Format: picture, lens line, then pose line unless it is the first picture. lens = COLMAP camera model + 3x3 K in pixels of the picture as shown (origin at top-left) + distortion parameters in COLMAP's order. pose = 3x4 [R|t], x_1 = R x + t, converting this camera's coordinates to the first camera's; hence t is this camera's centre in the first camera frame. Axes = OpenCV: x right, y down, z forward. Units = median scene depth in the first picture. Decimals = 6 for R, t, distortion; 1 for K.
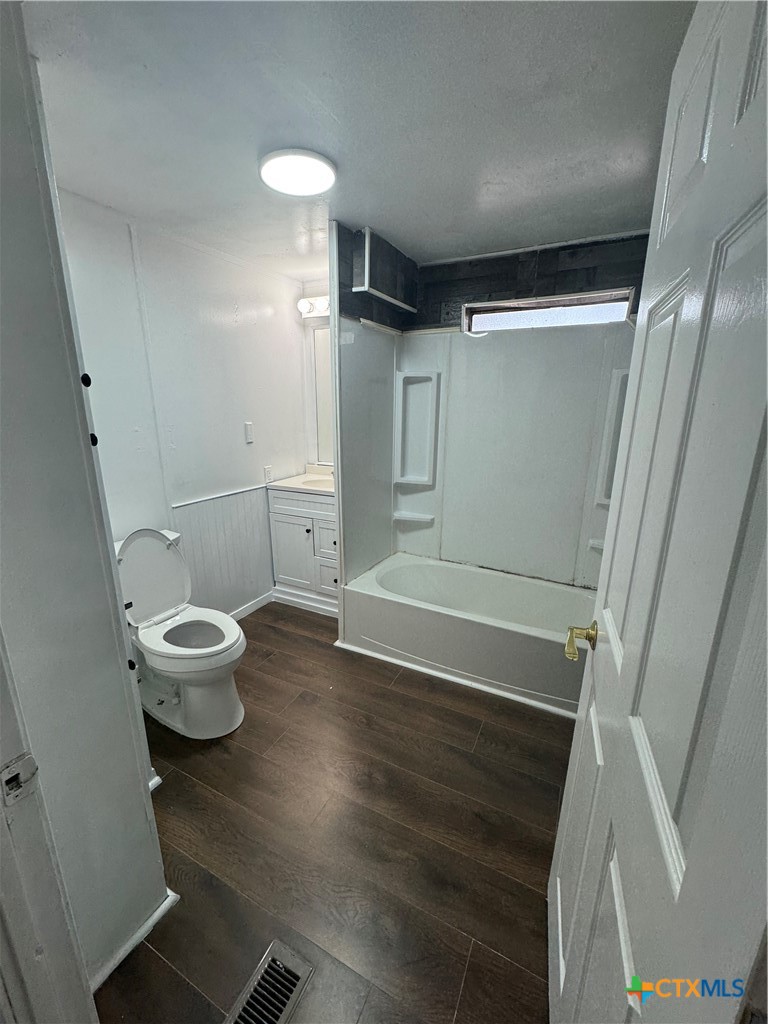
lens RADIAL K [[411.7, 0, 386.5], [0, 411.7, 510.3], [0, 0, 1]] dist [0.001713, 0.000188]
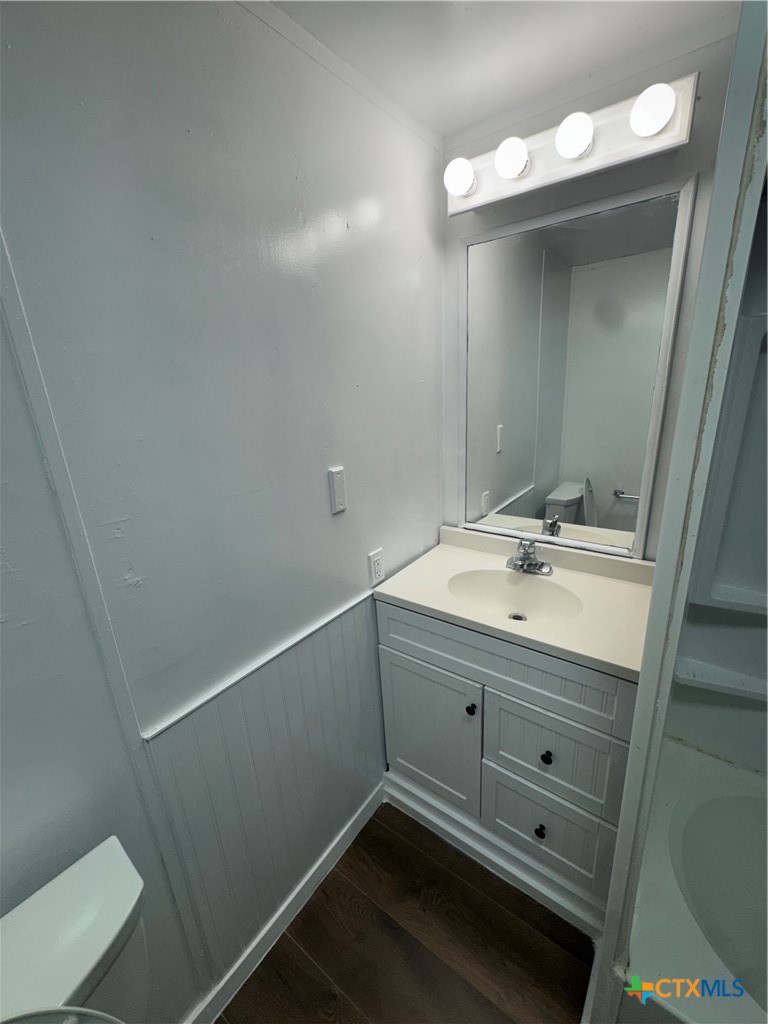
lens RADIAL K [[411.7, 0, 386.5], [0, 411.7, 510.3], [0, 0, 1]] dist [0.001713, 0.000188]
pose [[0.984570, -0.005632, -0.174901, -0.203243], [0.012719, 0.999141, 0.039427, -0.180577], [0.174529, -0.041043, 0.983796, 0.572541]]
